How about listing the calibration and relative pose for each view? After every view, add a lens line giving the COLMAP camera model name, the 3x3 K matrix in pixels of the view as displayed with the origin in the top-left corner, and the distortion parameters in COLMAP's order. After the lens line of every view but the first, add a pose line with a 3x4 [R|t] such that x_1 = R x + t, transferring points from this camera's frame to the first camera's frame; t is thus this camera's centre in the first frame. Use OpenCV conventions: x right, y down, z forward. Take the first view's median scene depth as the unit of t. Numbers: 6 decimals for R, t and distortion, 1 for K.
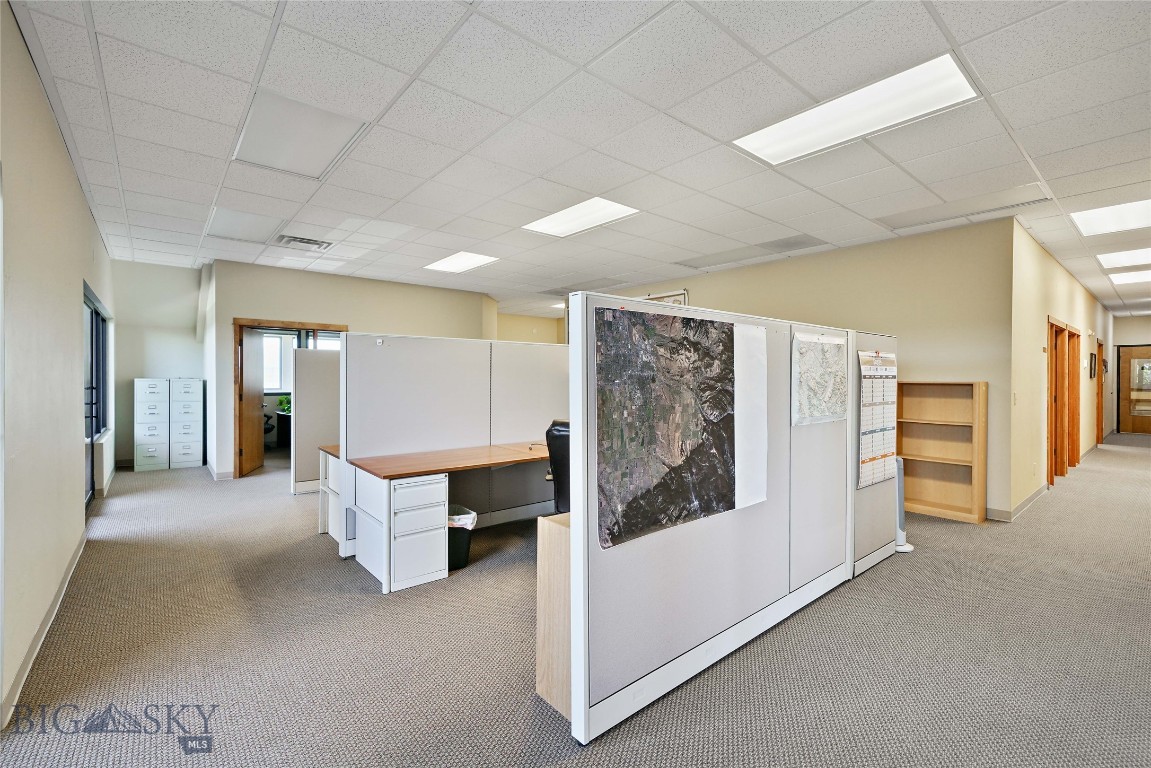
lens RADIAL K [[501.1, 0, 575.8], [0, 501.1, 377.1], [0, 0, 1]] dist [0.000177, 0.000006]
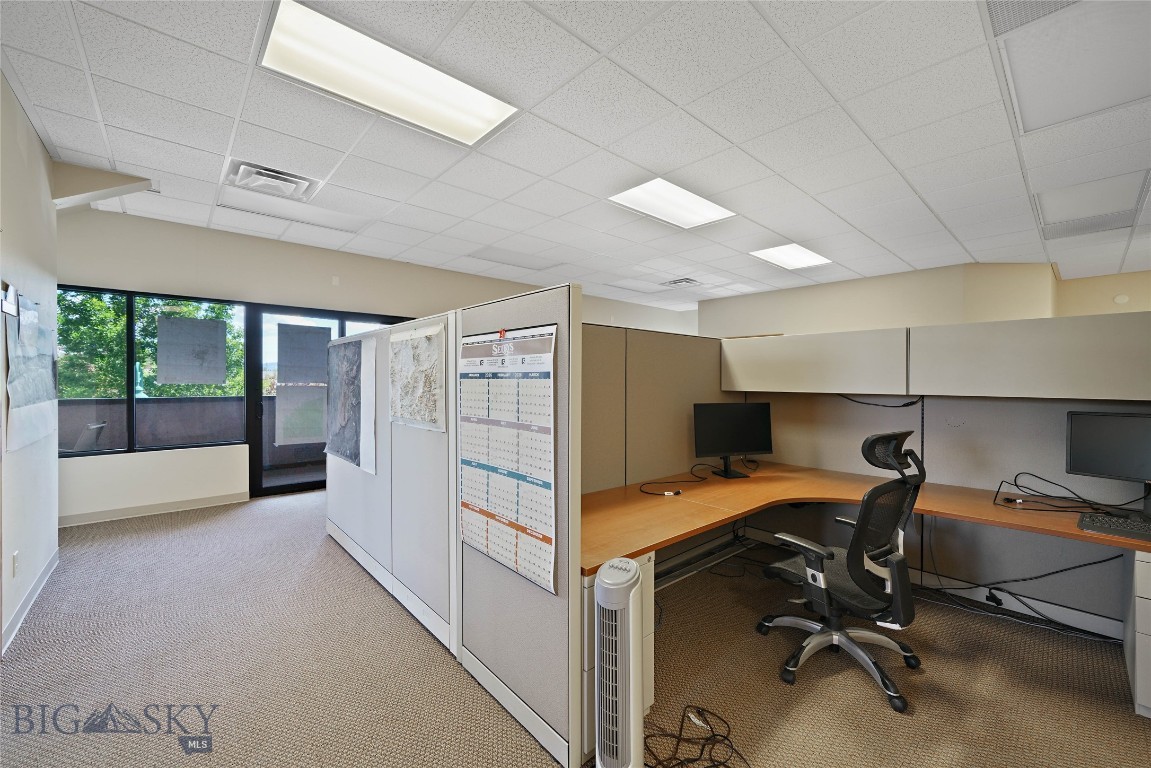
lens RADIAL K [[459.6, 0, 576.3], [0, 459.6, 383.2], [0, 0, 1]] dist [-0.000225, -0.000007]
pose [[0.040132, 0.003876, -0.999187, 1.095532], [-0.009840, 0.999946, 0.003484, 0.005656], [0.999146, 0.009692, 0.040168, 1.044099]]
